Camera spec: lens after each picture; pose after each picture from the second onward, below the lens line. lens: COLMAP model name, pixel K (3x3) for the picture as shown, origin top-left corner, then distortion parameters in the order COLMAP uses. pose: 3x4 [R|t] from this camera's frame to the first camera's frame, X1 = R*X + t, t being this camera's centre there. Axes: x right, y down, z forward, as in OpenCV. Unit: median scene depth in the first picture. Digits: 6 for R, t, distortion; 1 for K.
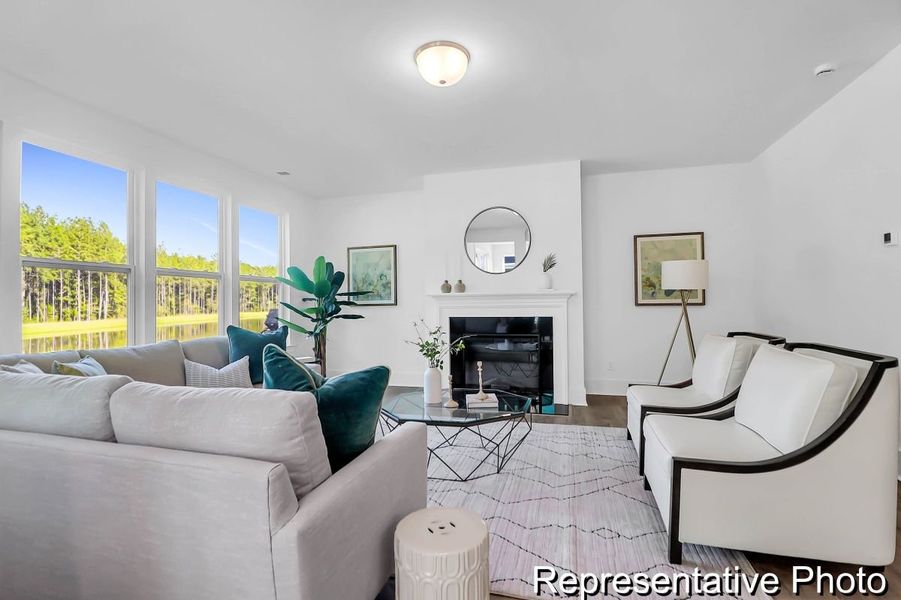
lens RADIAL K [[416.4, 0, 456.1], [0, 416.4, 301.5], [0, 0, 1]] dist [-0.015731, -0.001586]
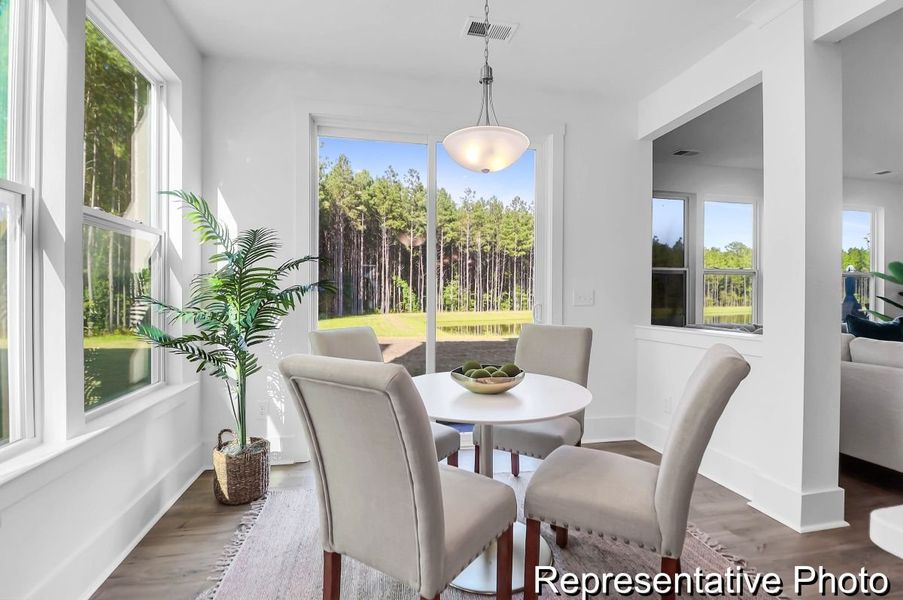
lens RADIAL K [[417.3, 0, 450.3], [0, 417.3, 295.4], [0, 0, 1]] dist [-0.015731, -0.001586]
pose [[0.427736, 0.007552, -0.903872, 0.041644], [-0.004791, 0.999970, 0.006087, -0.002339], [0.903891, 0.001727, 0.427759, -0.376879]]
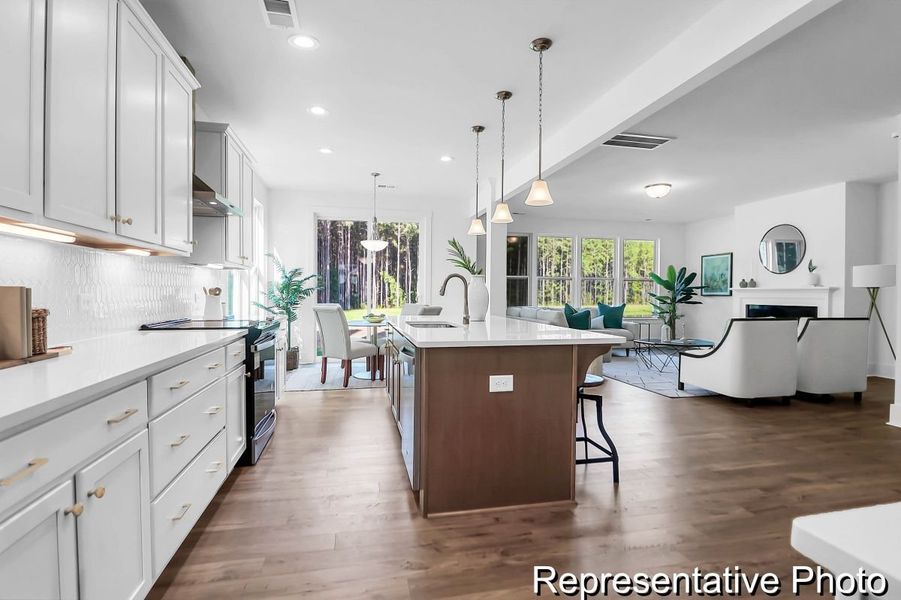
lens RADIAL K [[416.4, 0, 452.6], [0, 416.4, 295.6], [0, 0, 1]] dist [-0.015731, -0.001586]
pose [[0.458690, 0.018734, -0.888399, 0.709238], [-0.008057, 0.999824, 0.016924, -0.008903], [0.888560, -0.000605, 0.458760, -0.499925]]
